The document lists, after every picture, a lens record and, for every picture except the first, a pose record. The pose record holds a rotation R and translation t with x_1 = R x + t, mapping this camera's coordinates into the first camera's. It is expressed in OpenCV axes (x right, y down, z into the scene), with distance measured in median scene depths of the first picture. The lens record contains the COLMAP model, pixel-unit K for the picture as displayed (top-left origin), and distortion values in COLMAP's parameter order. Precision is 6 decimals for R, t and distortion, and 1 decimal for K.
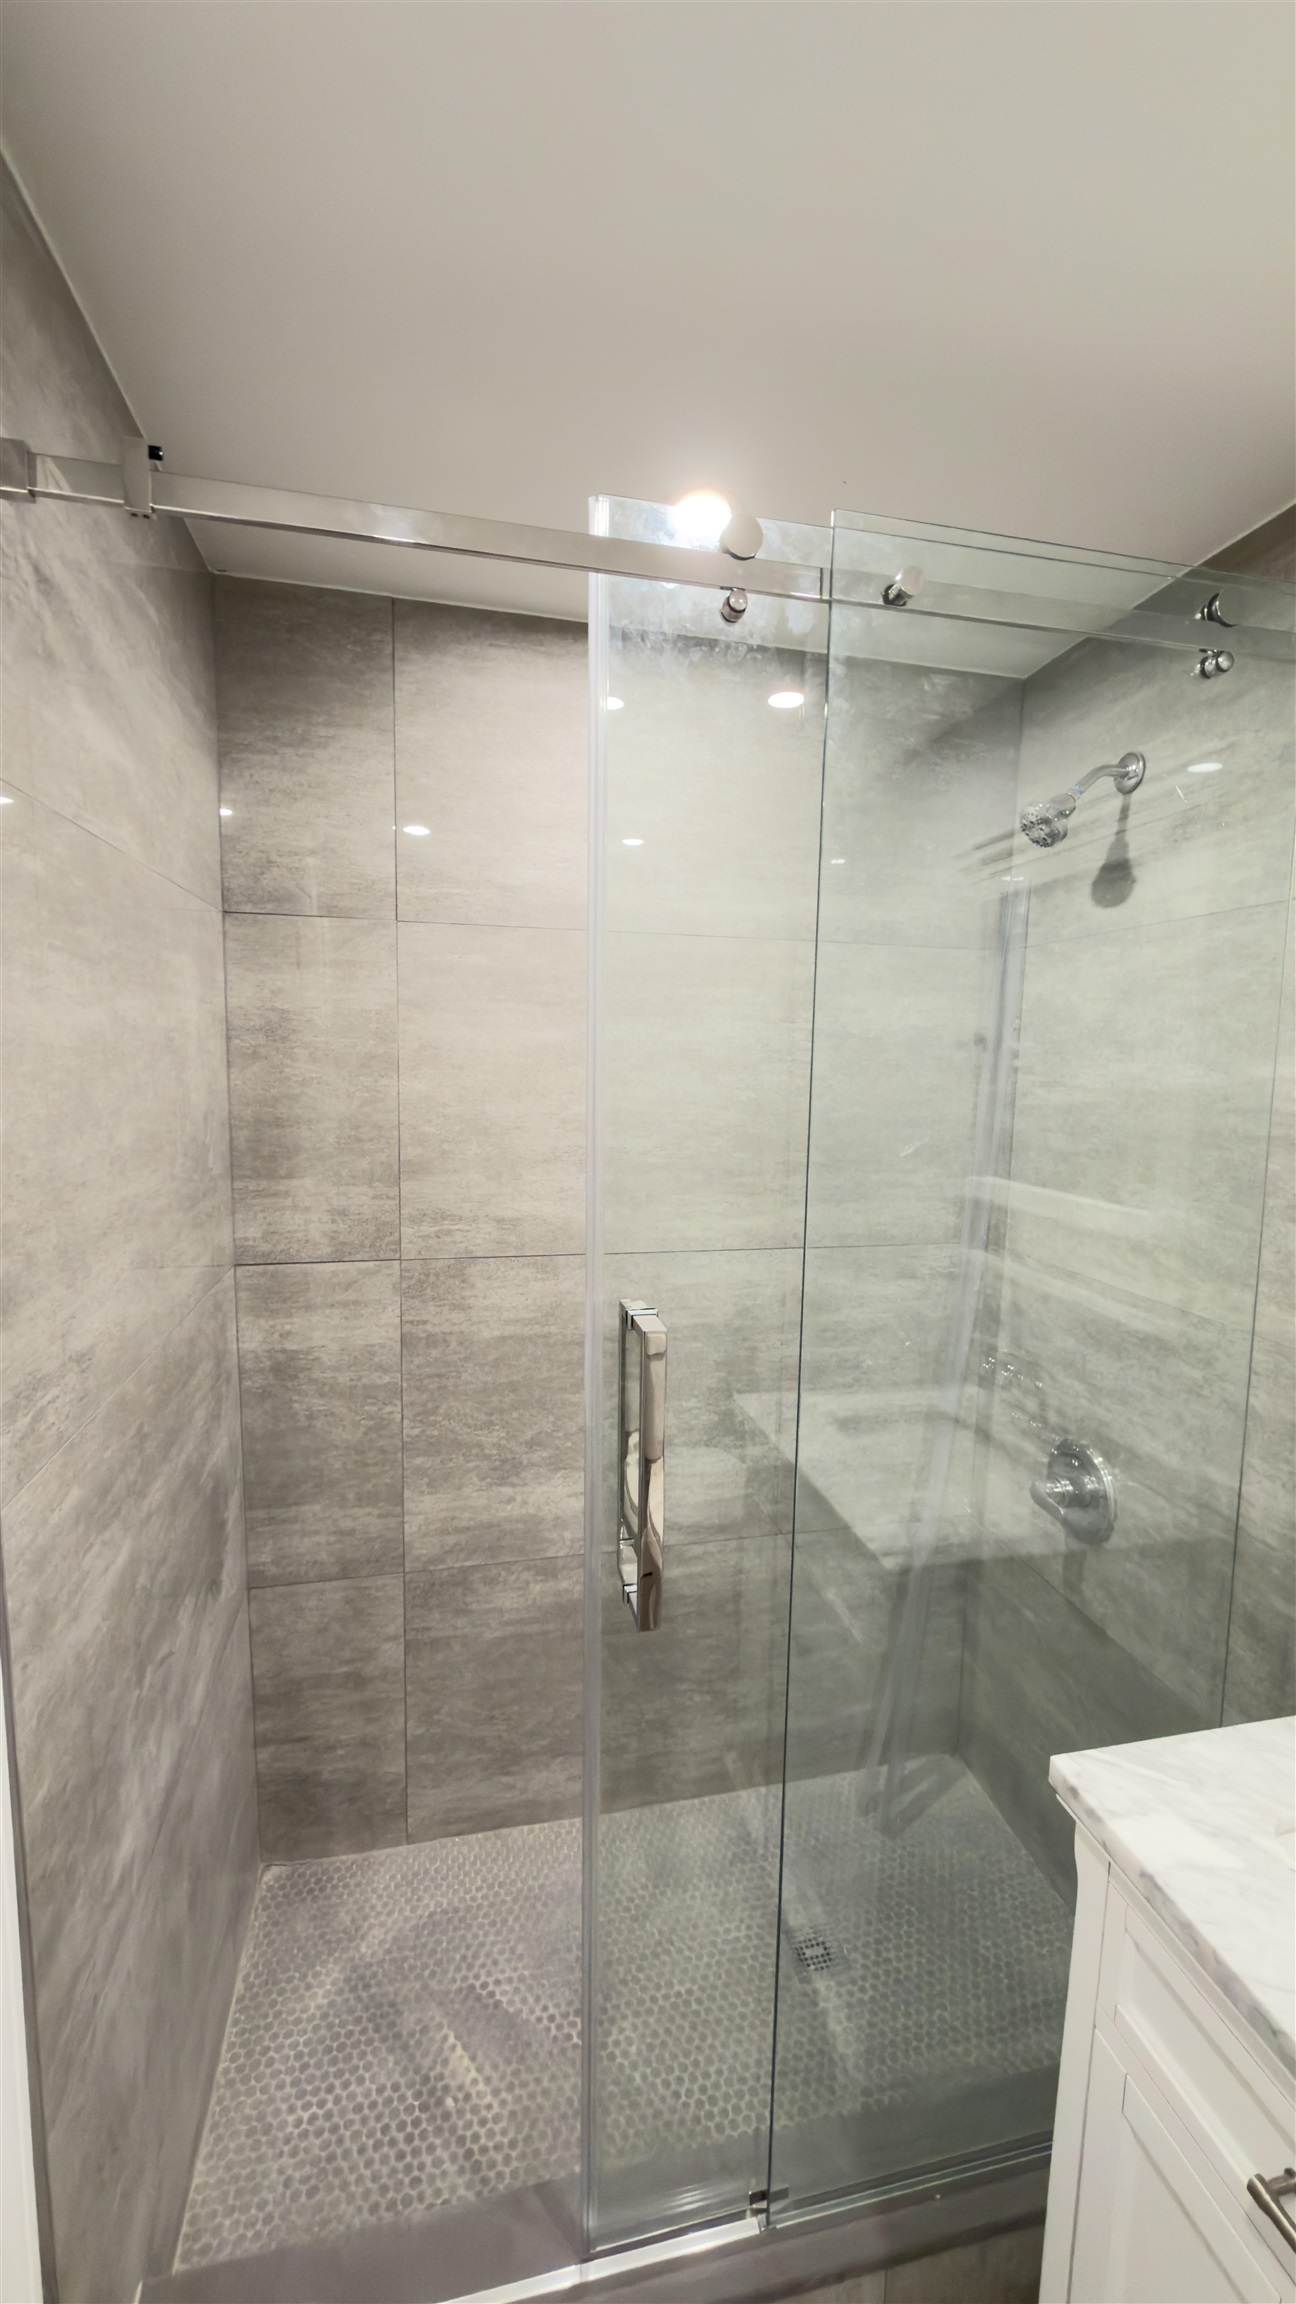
lens RADIAL K [[931.9, 0, 644.8], [0, 931.9, 1152.1], [0, 0, 1]] dist [-0.000493, 0.000322]
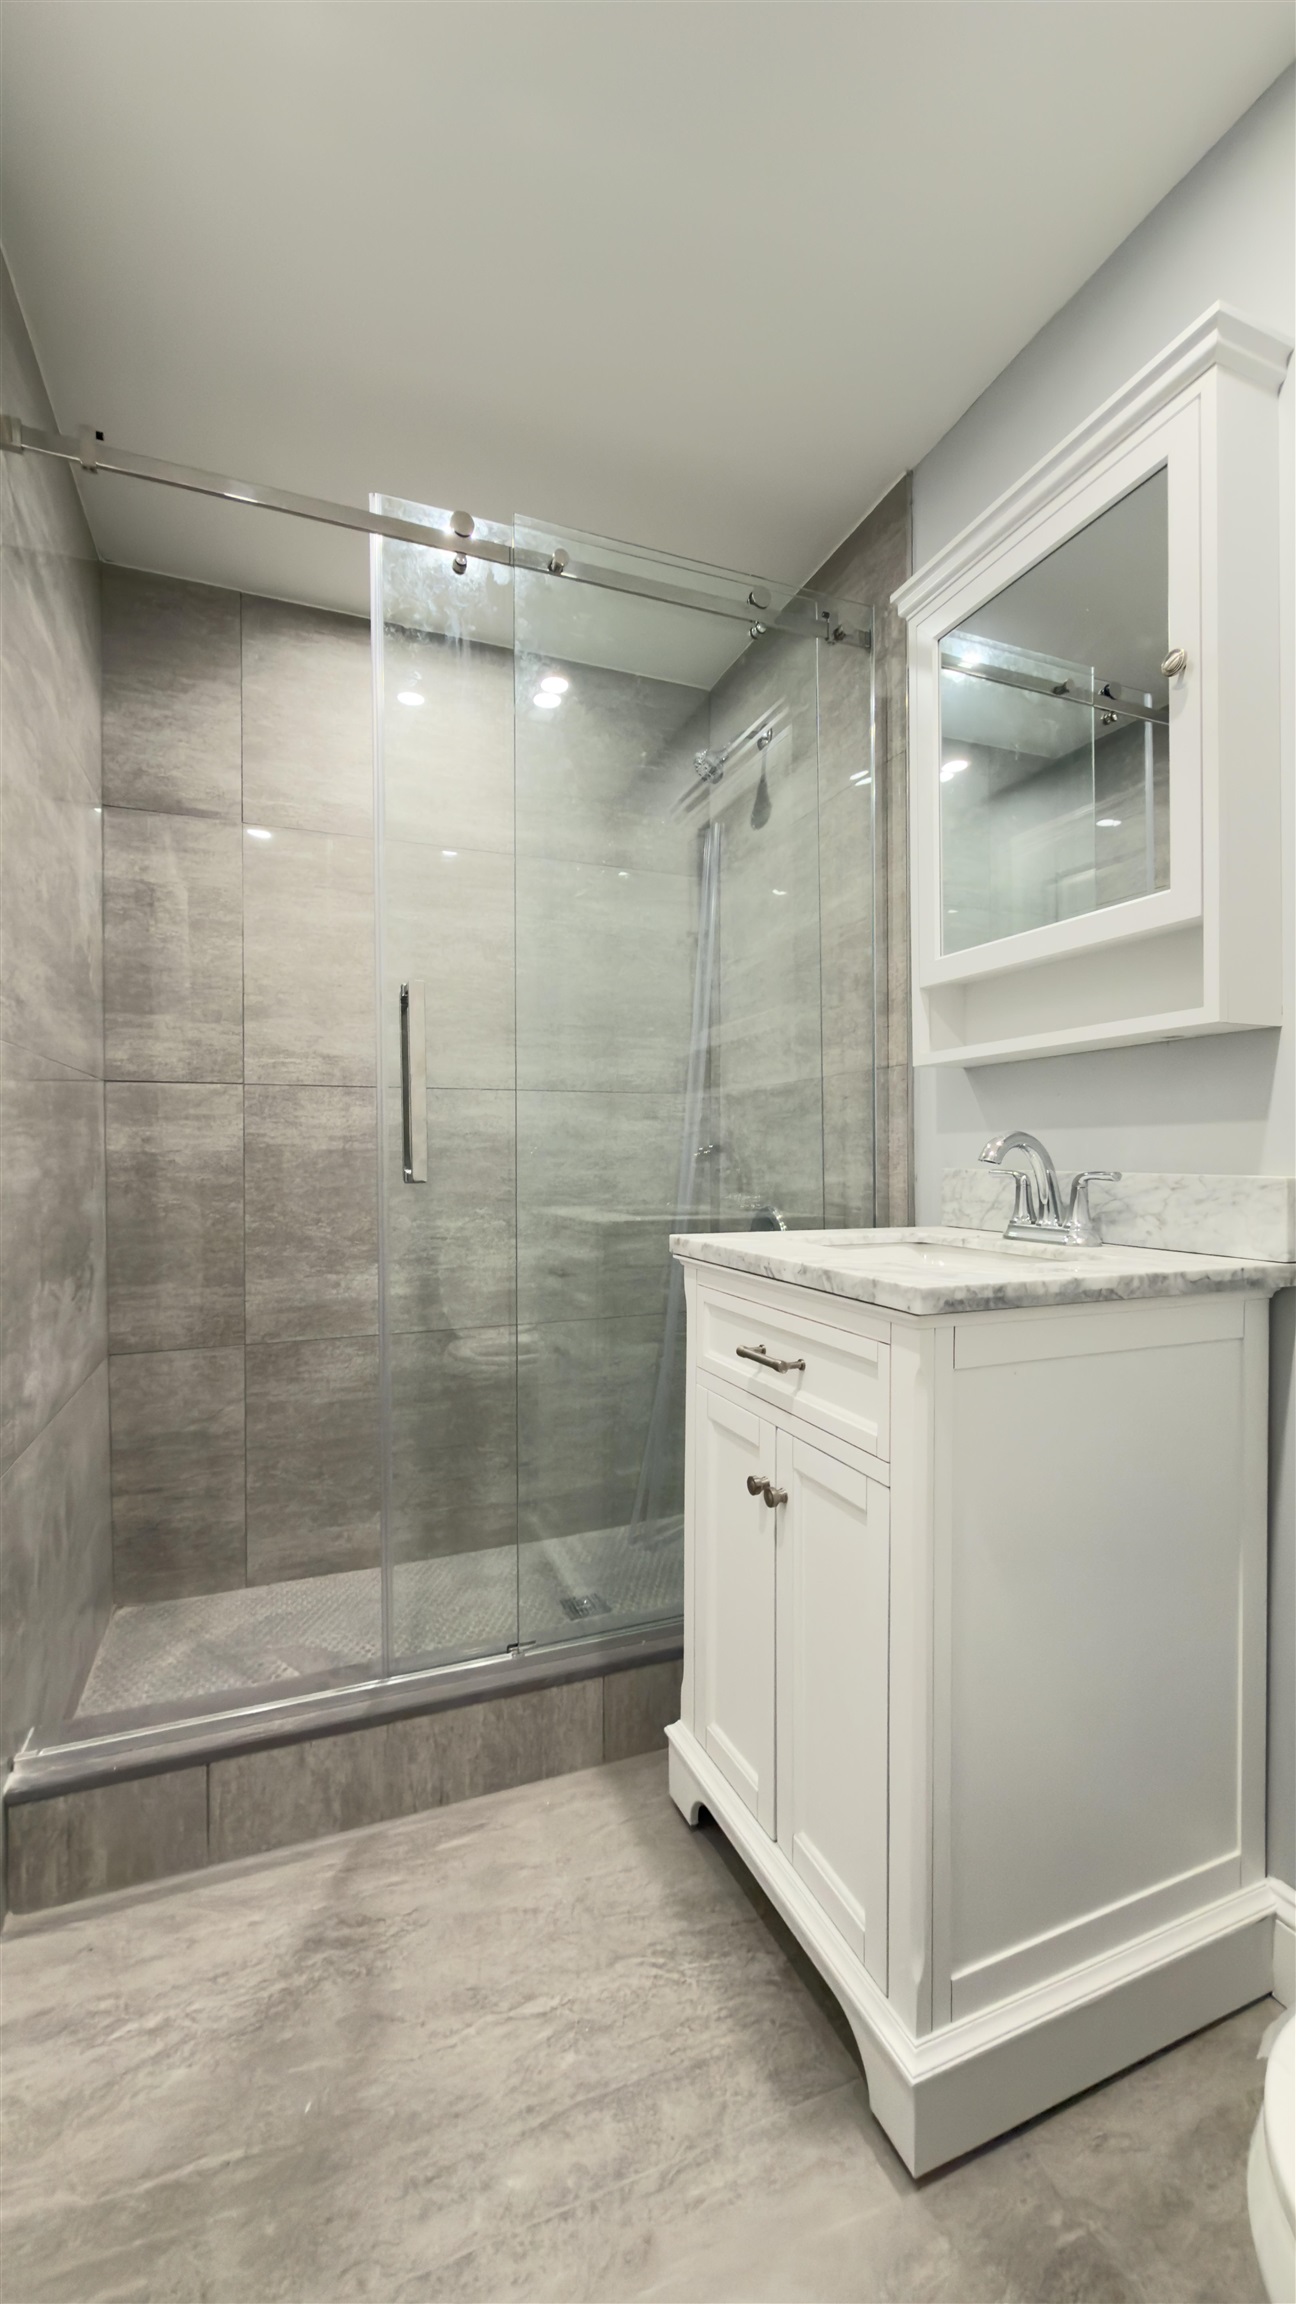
lens RADIAL K [[931.9, 0, 646.5], [0, 931.9, 1150.9], [0, 0, 1]] dist [-0.000493, 0.000322]
pose [[0.986848, -0.022912, 0.160021, 0.074298], [0.040026, 0.993713, -0.104560, 0.360320], [-0.156619, 0.109589, 0.981560, -0.322205]]
